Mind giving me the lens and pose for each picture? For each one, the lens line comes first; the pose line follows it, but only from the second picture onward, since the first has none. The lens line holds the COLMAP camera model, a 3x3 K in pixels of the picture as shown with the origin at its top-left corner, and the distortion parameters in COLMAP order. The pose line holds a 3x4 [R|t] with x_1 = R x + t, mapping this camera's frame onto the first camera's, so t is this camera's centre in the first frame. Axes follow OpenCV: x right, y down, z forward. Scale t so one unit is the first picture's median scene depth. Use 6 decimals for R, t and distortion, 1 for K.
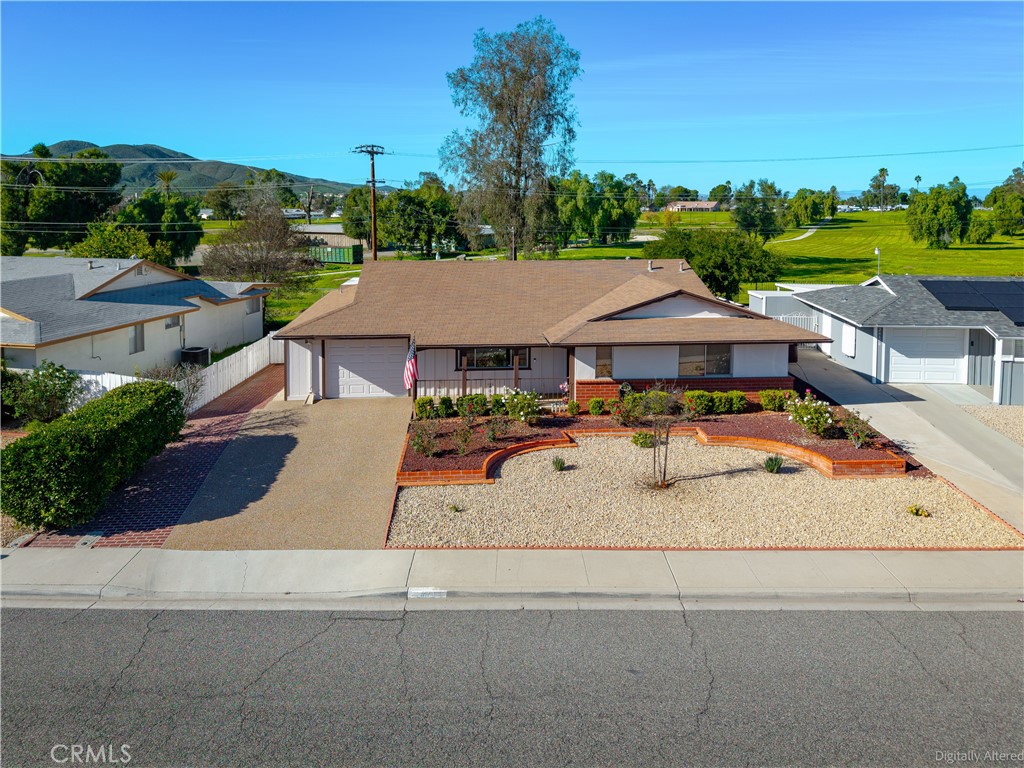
lens RADIAL K [[716.1, 0, 512.1], [0, 716.1, 261.2], [0, 0, 1]] dist [0.008062, -0.002275]
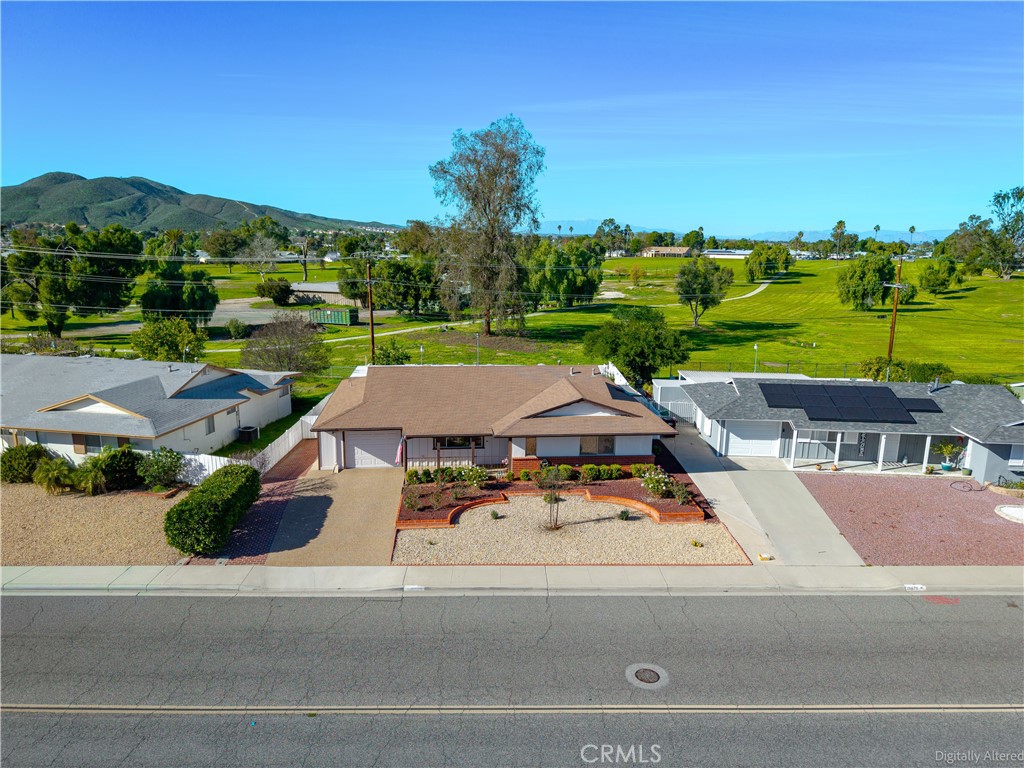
lens RADIAL K [[697.7, 0, 507.3], [0, 697.7, 383.5], [0, 0, 1]] dist [0.020132, -0.003840]
pose [[0.999940, 0.000621, 0.010897, 0.060675], [-0.002052, 0.991277, 0.131782, -0.178890], [-0.010720, -0.131797, 0.991219, -0.430847]]
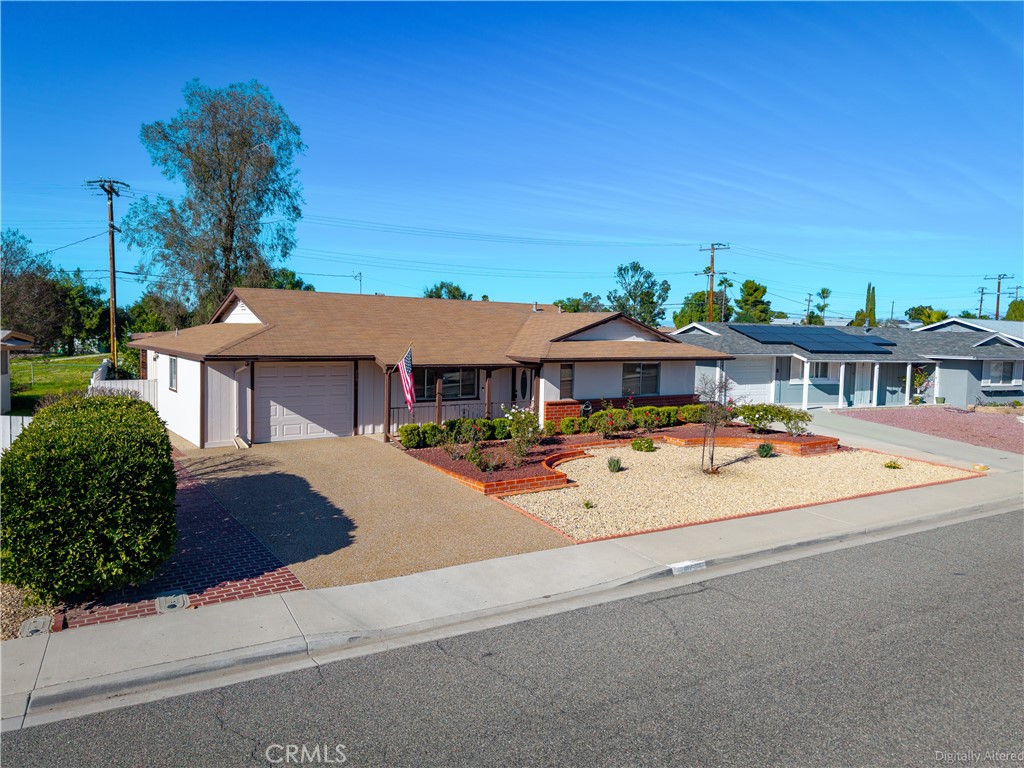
lens RADIAL K [[697.9, 0, 484.7], [0, 697.9, 381.8], [0, 0, 1]] dist [0.007417, 0.001394]
pose [[0.865244, -0.016597, 0.501076, -0.432434], [0.020058, 0.999798, -0.001521, 0.134270], [-0.500949, 0.011367, 0.865402, 0.221223]]
